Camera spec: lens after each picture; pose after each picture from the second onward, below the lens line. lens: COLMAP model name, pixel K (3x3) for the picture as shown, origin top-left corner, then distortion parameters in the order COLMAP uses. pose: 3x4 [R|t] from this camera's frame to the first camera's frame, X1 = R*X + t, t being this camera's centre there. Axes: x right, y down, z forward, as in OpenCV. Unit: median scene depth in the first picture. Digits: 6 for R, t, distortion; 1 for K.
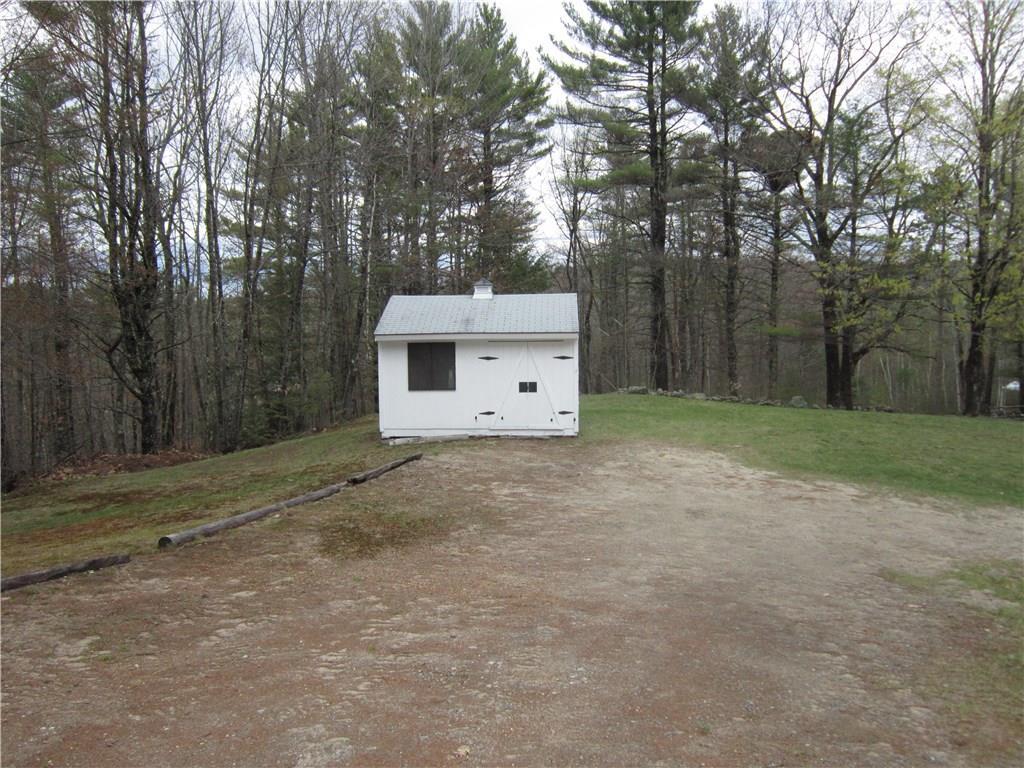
lens RADIAL K [[841.0, 0, 516.4], [0, 841.0, 384.5], [0, 0, 1]] dist [-0.041893, 0.005580]
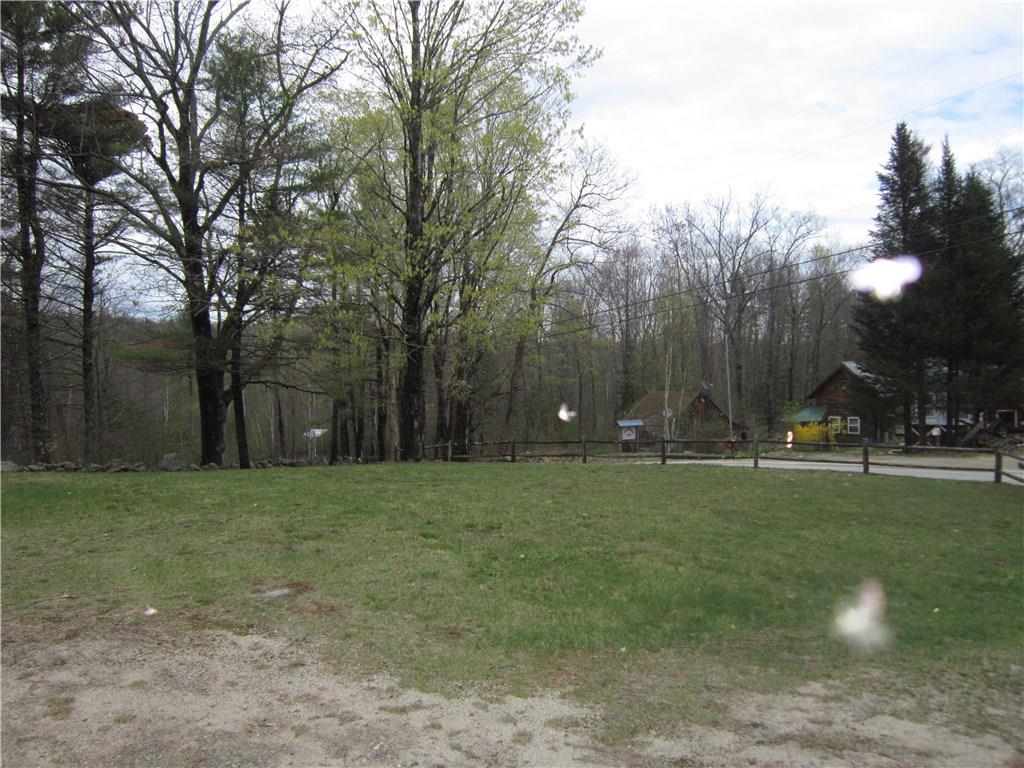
lens RADIAL K [[841.0, 0, 516.4], [0, 841.0, 384.5], [0, 0, 1]] dist [-0.041893, 0.005580]
pose [[0.682090, -0.014352, 0.731128, 0.041225], [0.066038, 0.996931, -0.042039, 0.005127], [-0.728281, 0.076957, 0.680944, 0.335029]]
